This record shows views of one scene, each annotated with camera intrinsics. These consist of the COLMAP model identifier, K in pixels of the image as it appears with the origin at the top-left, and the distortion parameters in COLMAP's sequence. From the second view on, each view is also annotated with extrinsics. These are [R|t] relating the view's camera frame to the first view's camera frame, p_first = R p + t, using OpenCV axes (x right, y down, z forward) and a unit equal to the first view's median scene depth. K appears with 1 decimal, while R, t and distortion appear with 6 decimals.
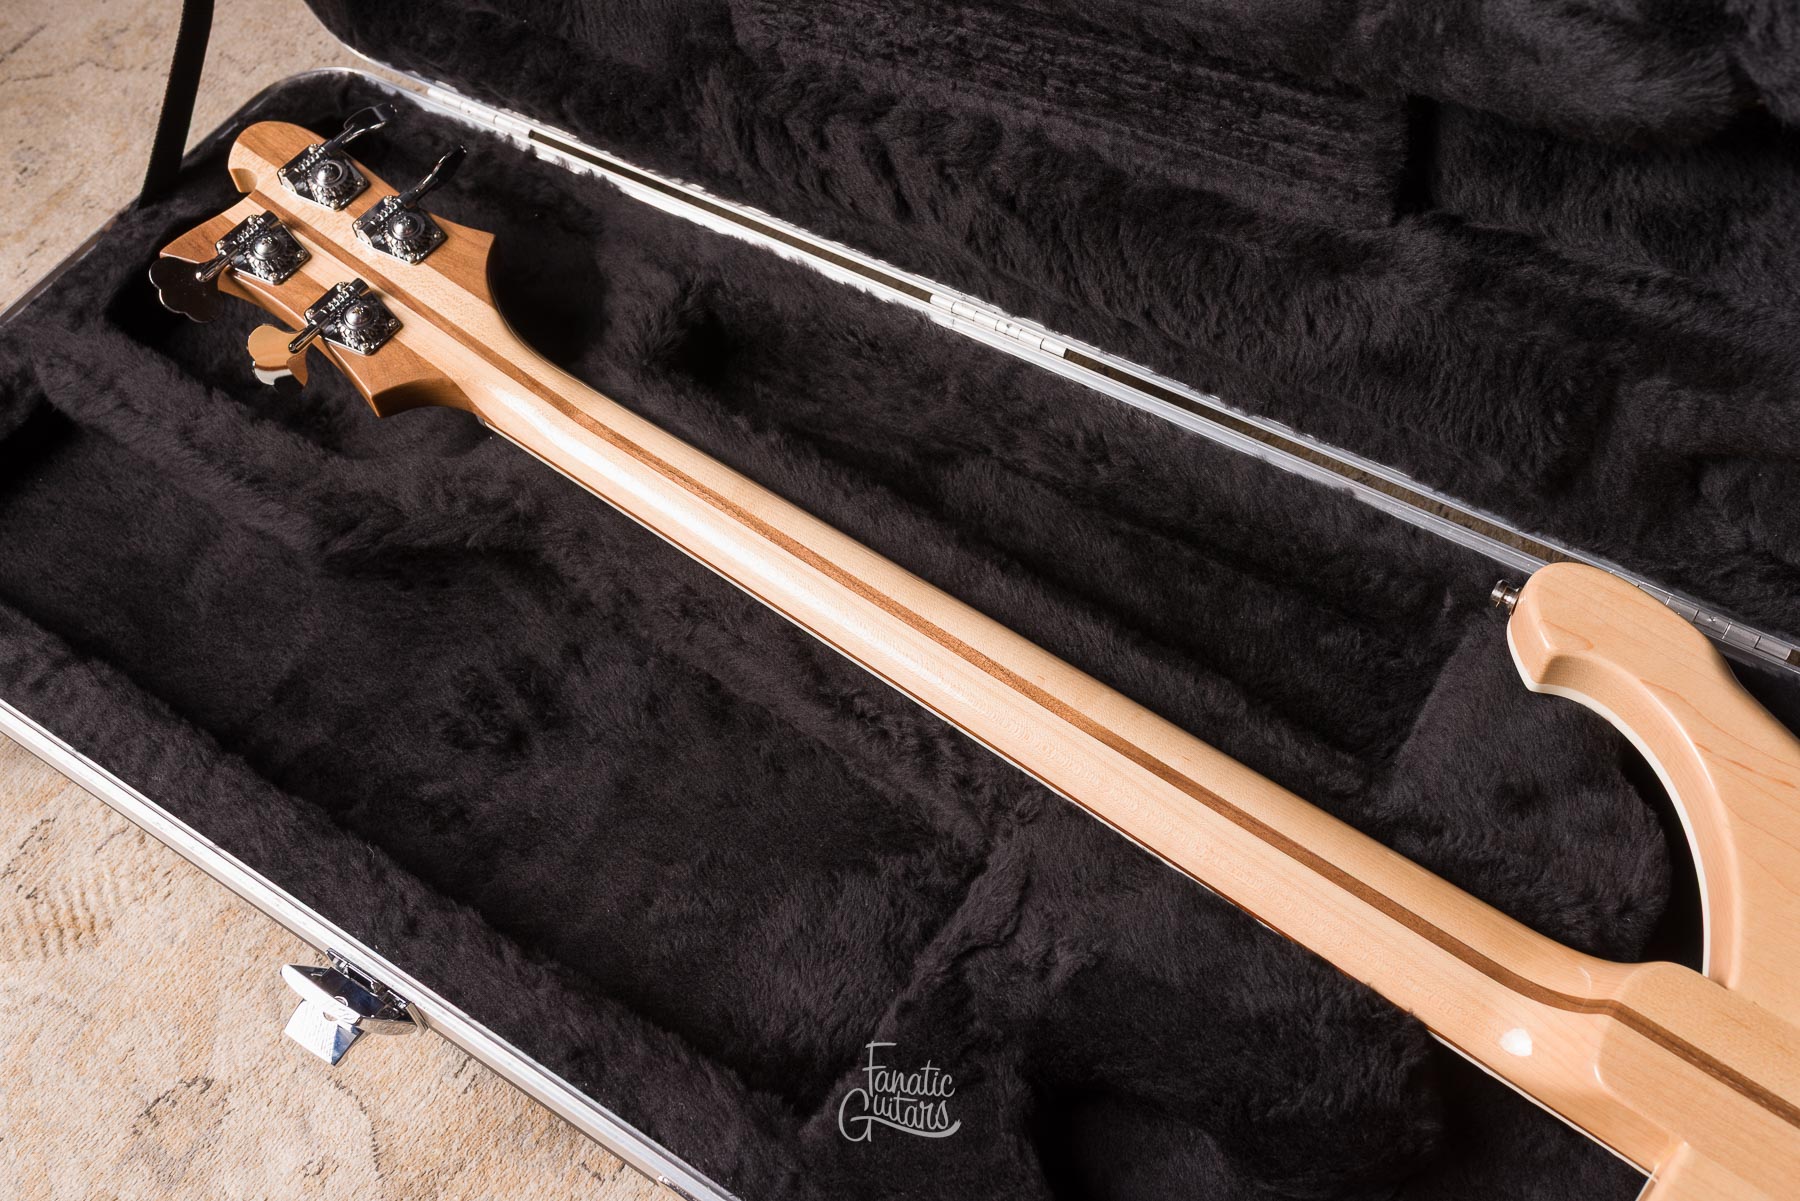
lens RADIAL K [[1735.4, 0, 900.0], [0, 1735.4, 600.5], [0, 0, 1]] dist [-0.002697, 0.003457]
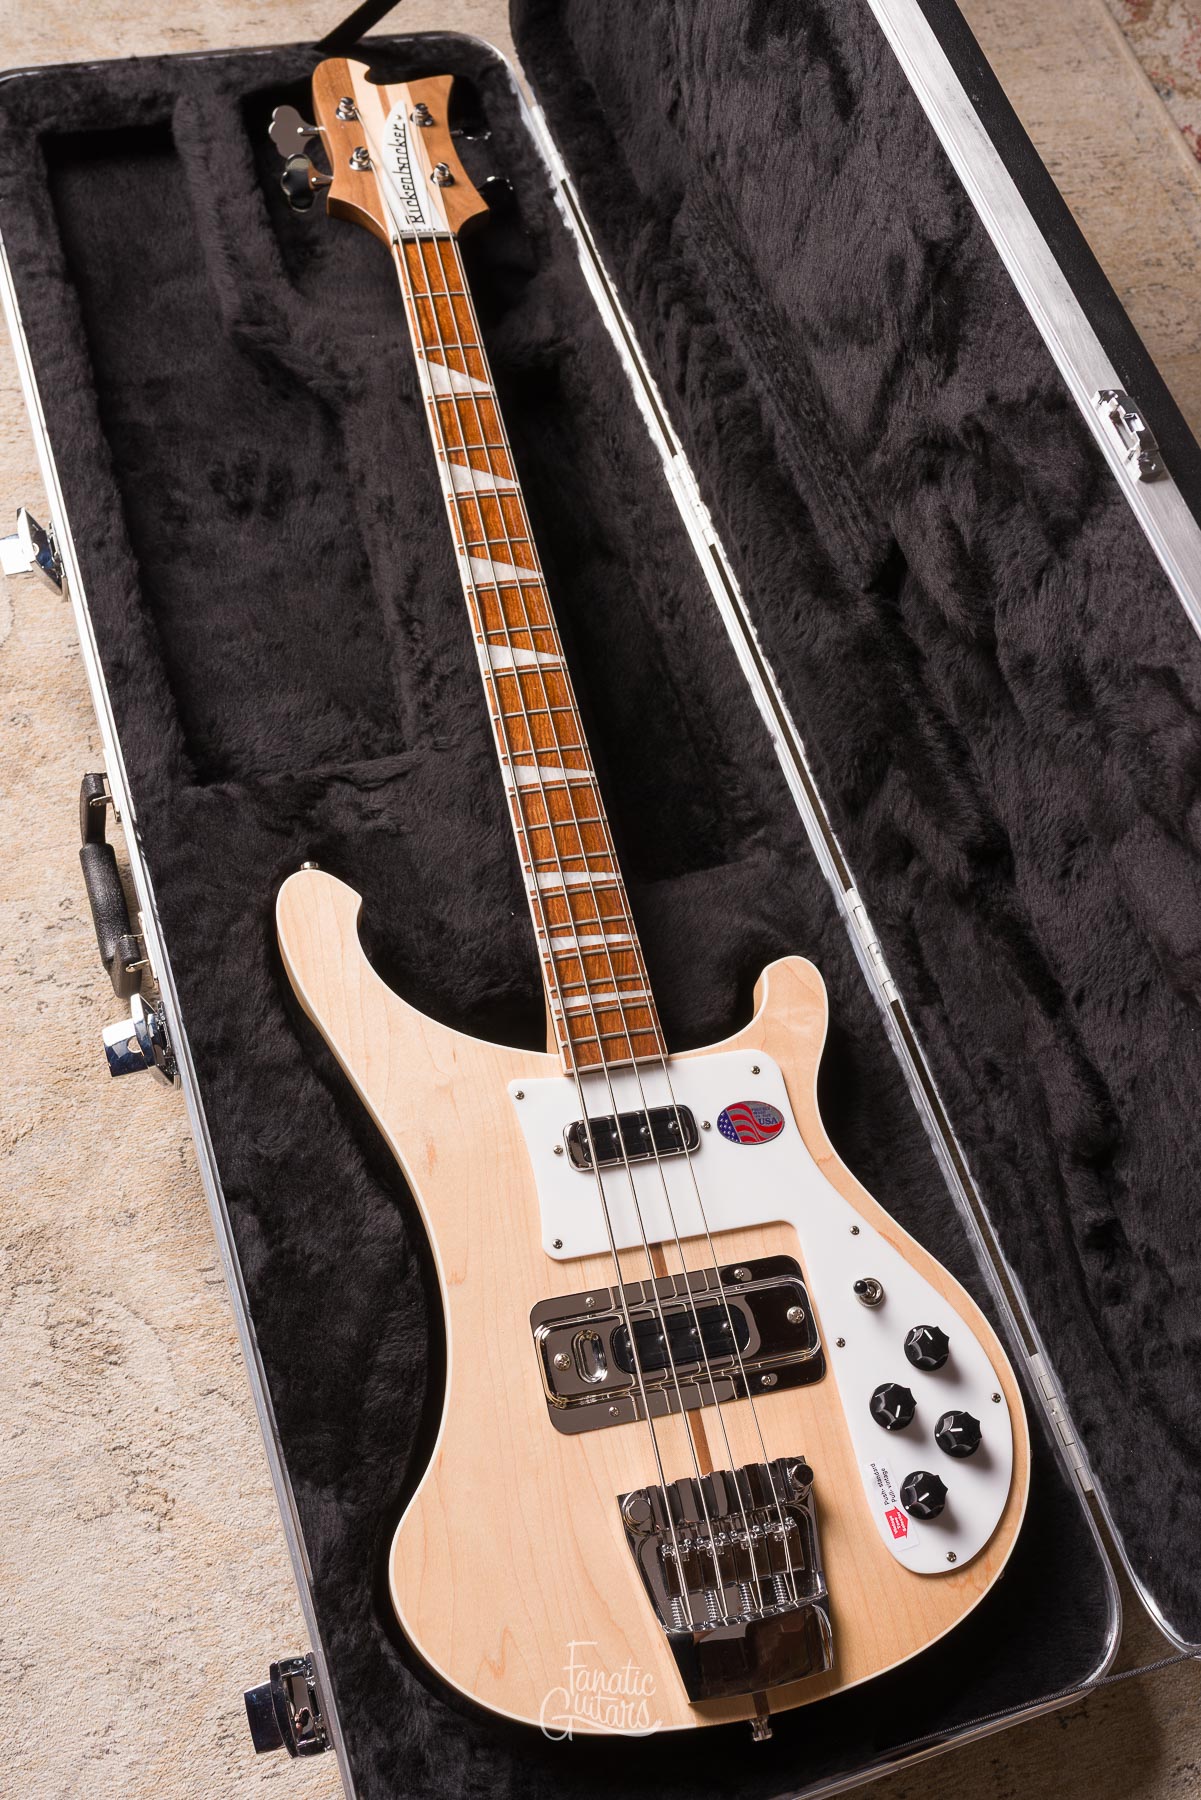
lens RADIAL K [[1835.4, 0, 611.2], [0, 1835.4, 899.4], [0, 0, 1]] dist [-0.002139, -0.012628]
pose [[0.749182, 0.655249, -0.096824, 0.381214], [-0.642412, 0.754417, 0.134763, -0.078367], [0.161349, -0.038761, 0.986136, -0.497946]]
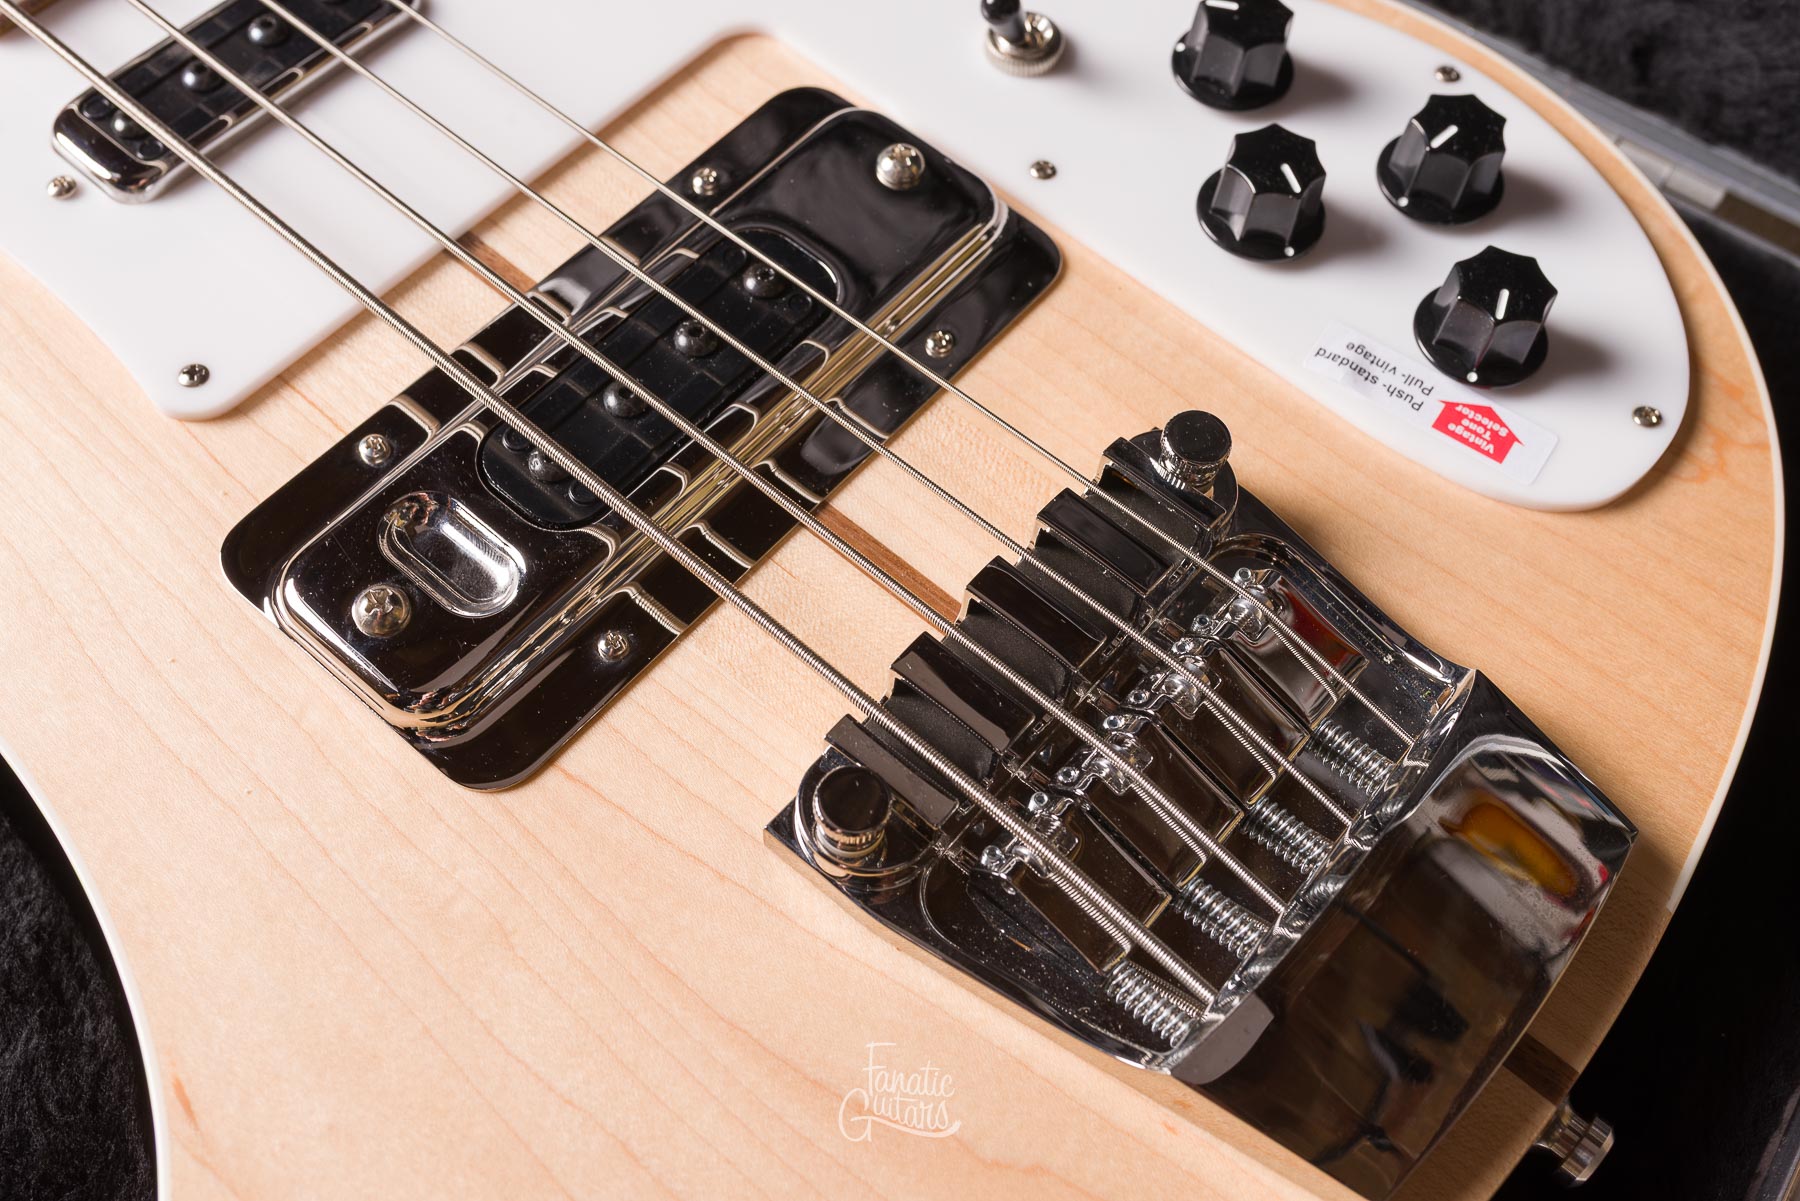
lens RADIAL K [[1799.5, 0, 900.0], [0, 1799.5, 600.5], [0, 0, 1]] dist [-0.000170, 0.003184]
pose [[0.990048, 0.103575, 0.095274, 0.504299], [-0.108660, 0.992830, 0.049822, 0.289550], [-0.089430, -0.059678, 0.994204, 0.276089]]
